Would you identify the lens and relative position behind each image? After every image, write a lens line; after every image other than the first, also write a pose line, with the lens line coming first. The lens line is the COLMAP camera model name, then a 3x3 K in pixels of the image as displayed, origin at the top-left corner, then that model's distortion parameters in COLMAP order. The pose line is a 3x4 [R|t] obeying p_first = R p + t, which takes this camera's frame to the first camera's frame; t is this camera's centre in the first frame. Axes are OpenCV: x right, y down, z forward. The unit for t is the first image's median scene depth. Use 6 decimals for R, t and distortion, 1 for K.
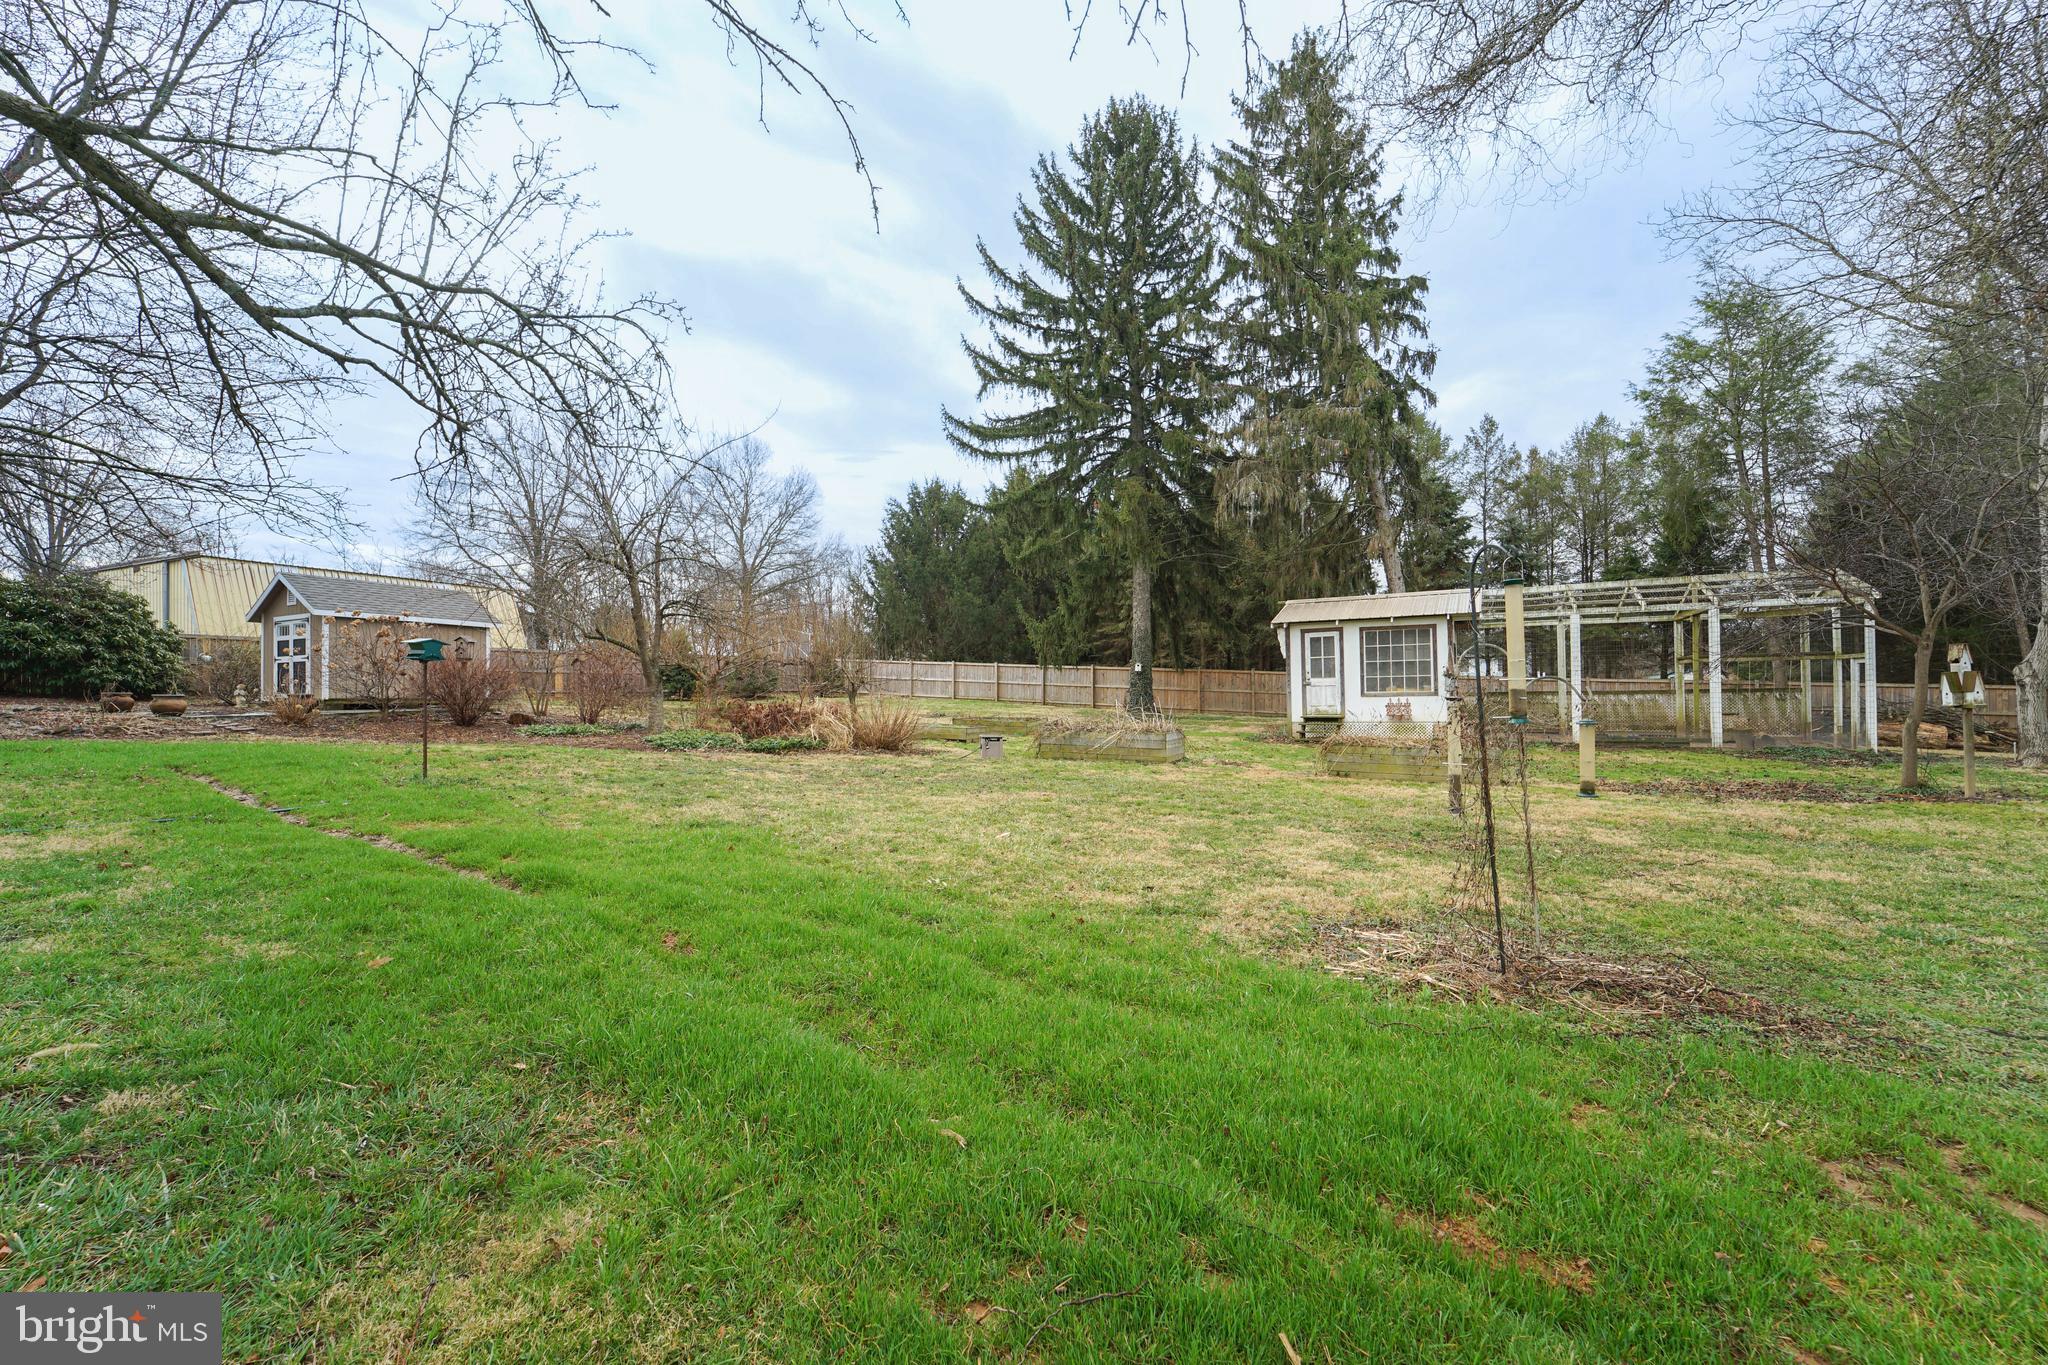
lens RADIAL K [[863.7, 0, 1024.5], [0, 863.7, 685.6], [0, 0, 1]] dist [-0.014791, -0.000416]
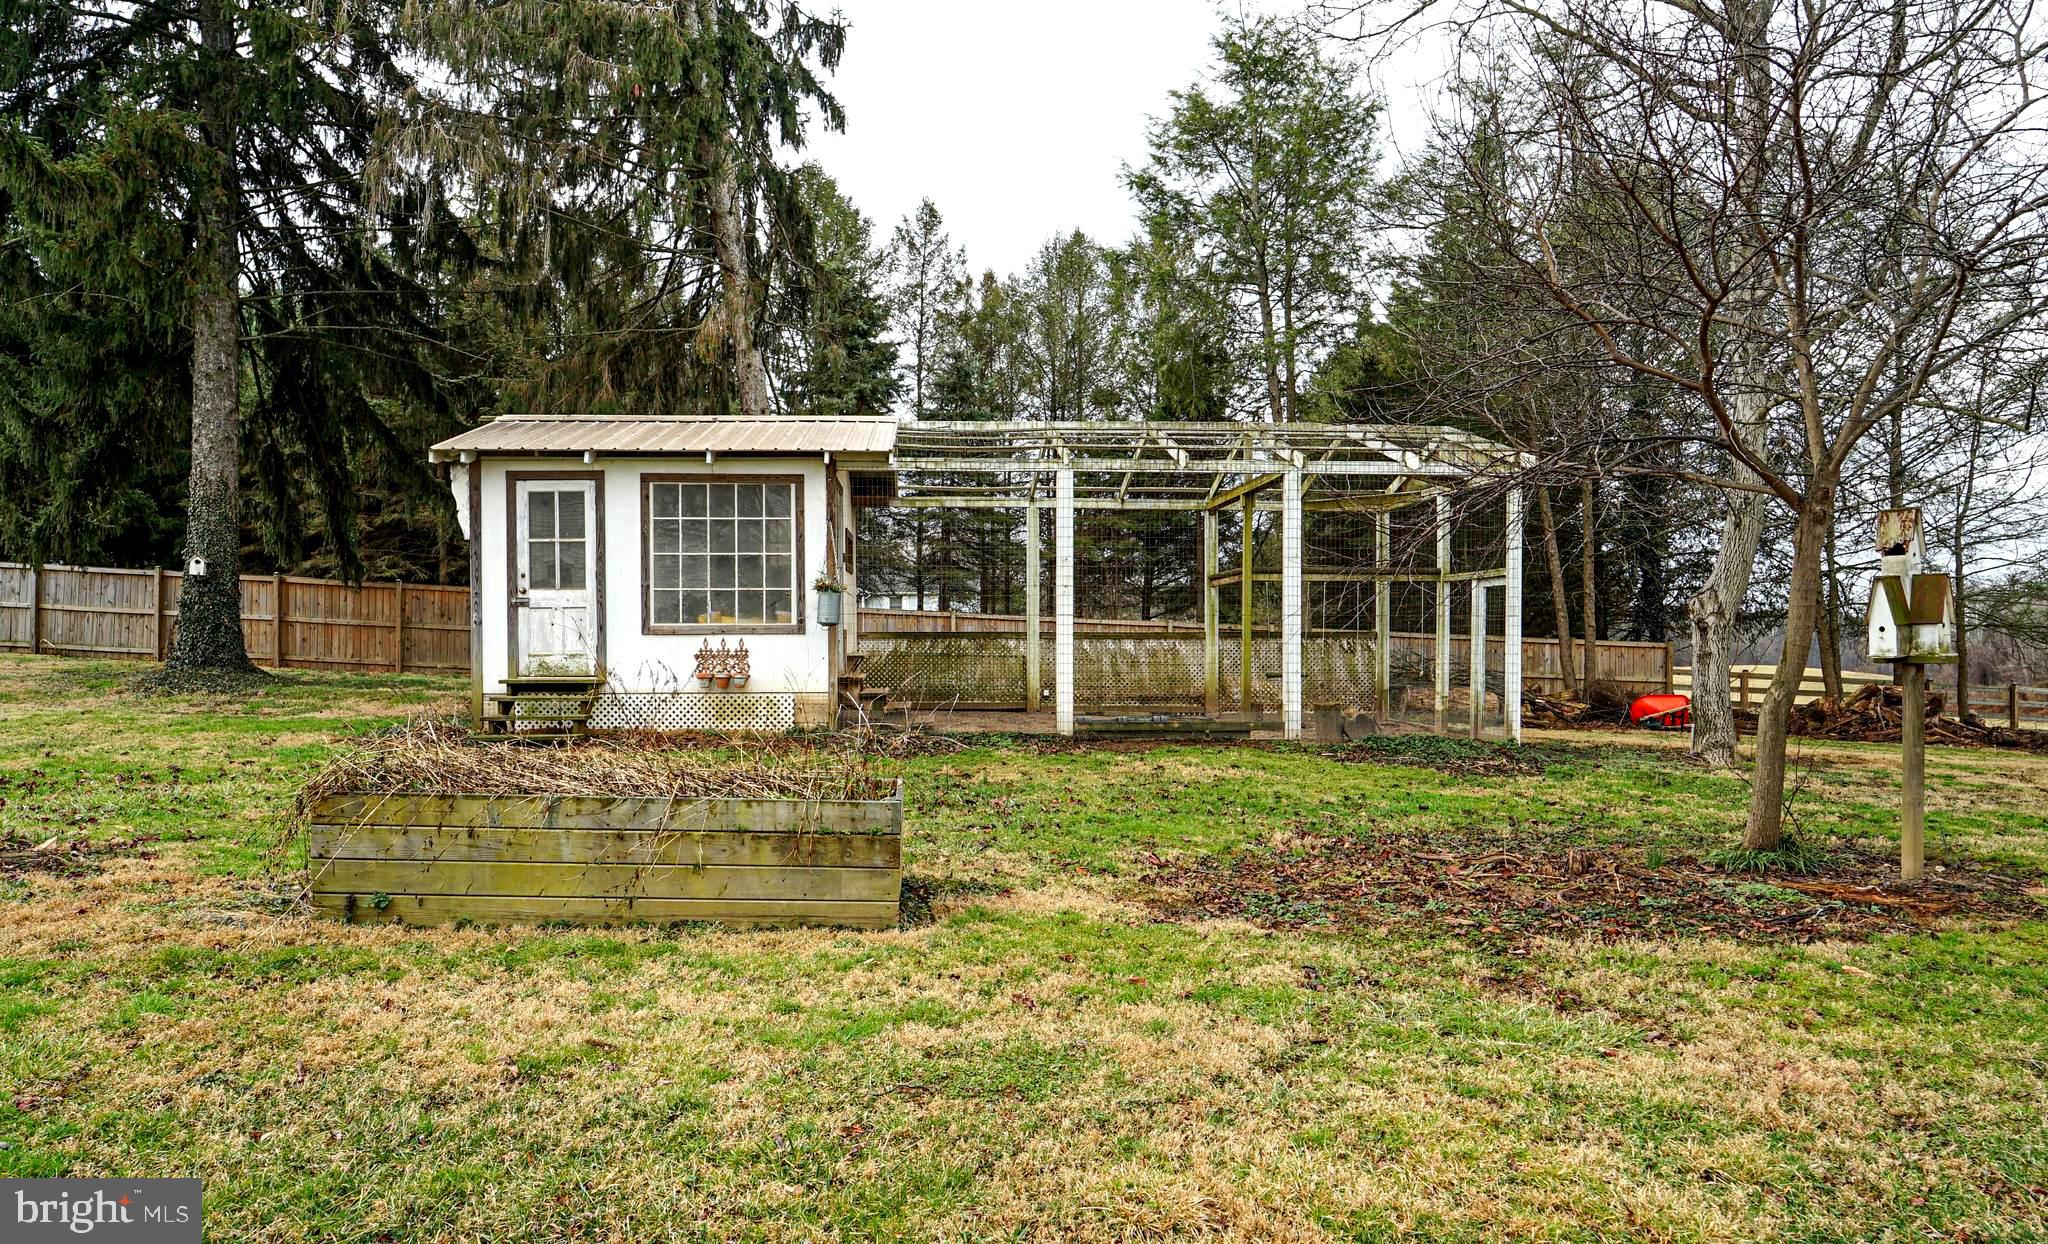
lens RADIAL K [[849.3, 0, 968.2], [0, 849.3, 657.0], [0, 0, 1]] dist [0.001465, 0.000030]
pose [[0.864224, 0.010597, 0.502996, 0.309734], [-0.017223, 0.999815, 0.008527, 0.017256], [-0.502812, -0.016033, 0.864247, 0.535077]]
